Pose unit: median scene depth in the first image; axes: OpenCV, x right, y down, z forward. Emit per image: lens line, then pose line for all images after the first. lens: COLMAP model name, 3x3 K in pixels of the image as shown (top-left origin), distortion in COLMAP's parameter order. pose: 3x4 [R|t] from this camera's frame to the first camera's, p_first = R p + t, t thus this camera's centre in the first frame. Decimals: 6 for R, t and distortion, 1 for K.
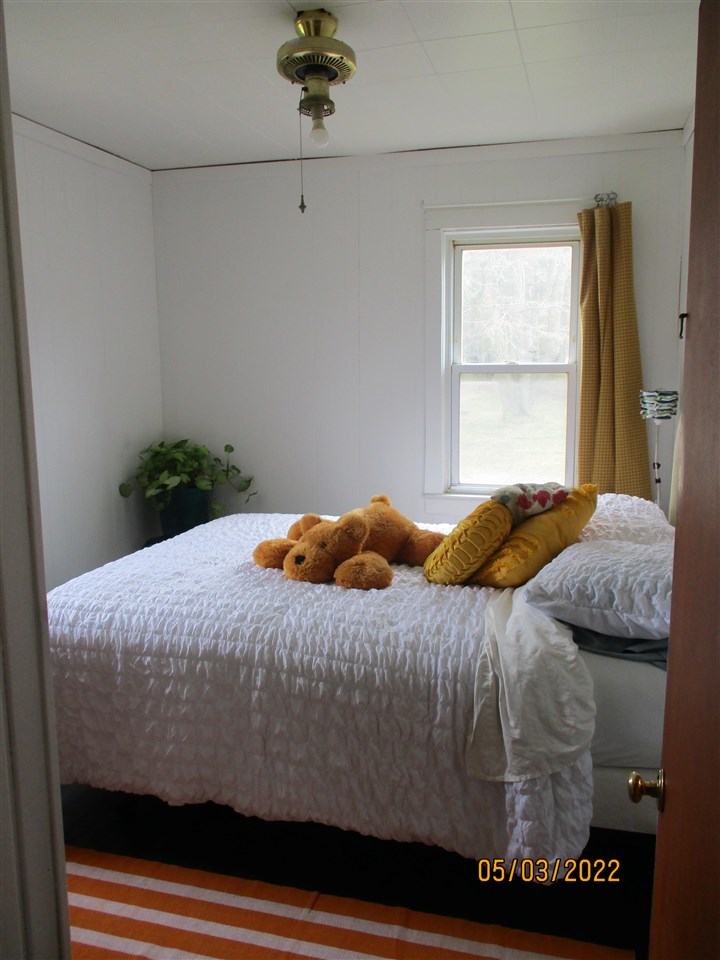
lens RADIAL K [[780.9, 0, 360.0], [0, 780.9, 480.0], [0, 0, 1]] dist [-0.012778, -0.011046]
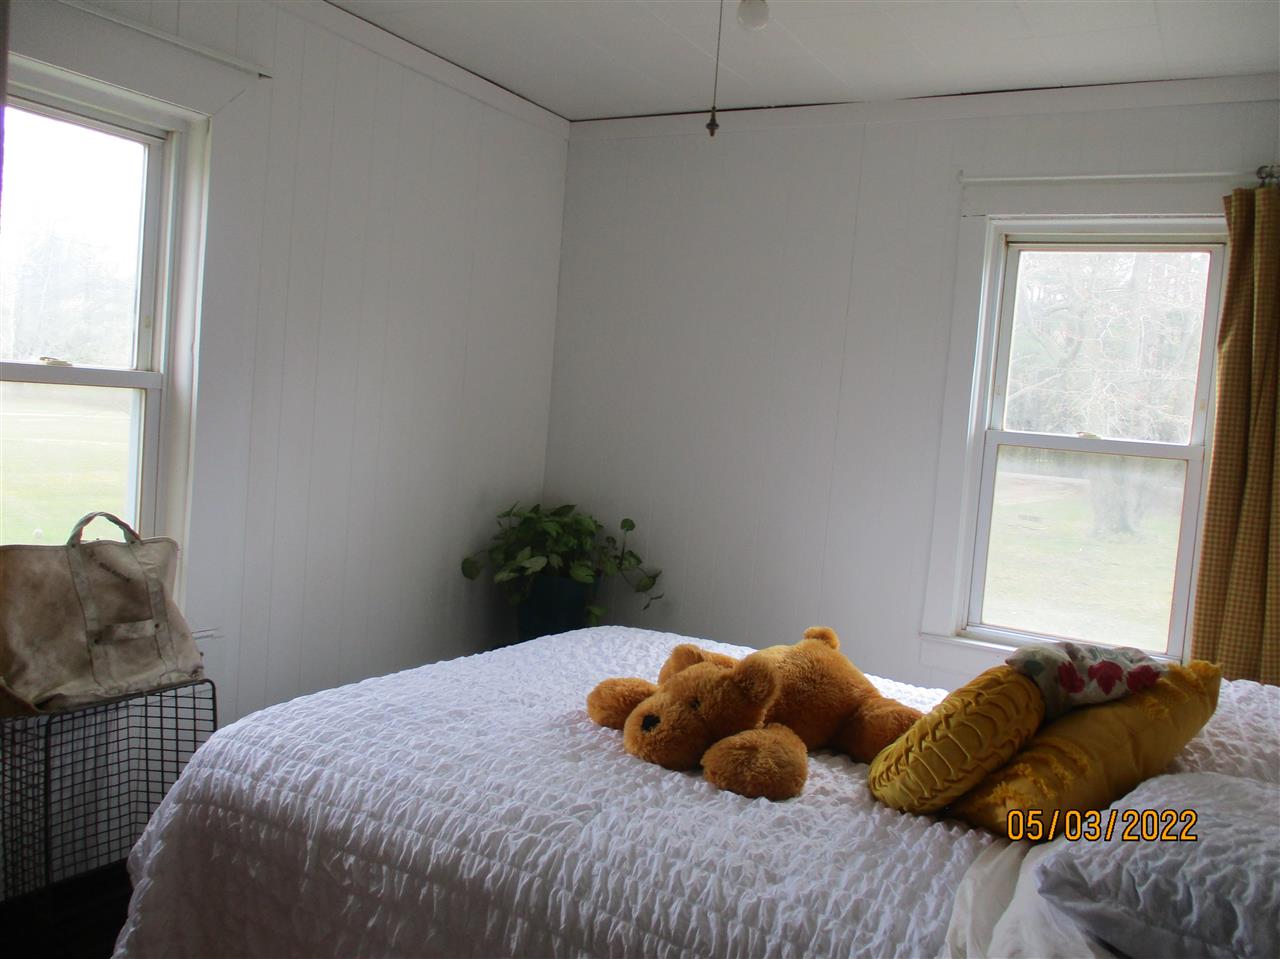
lens RADIAL K [[1041.2, 0, 640.0], [0, 1041.2, 479.5], [0, 0, 1]] dist [-0.012778, -0.011046]
pose [[0.967397, 0.100097, -0.232645, 0.083203], [-0.122043, 0.989140, -0.081902, -0.013123], [0.221920, 0.107625, 0.969107, 0.248973]]
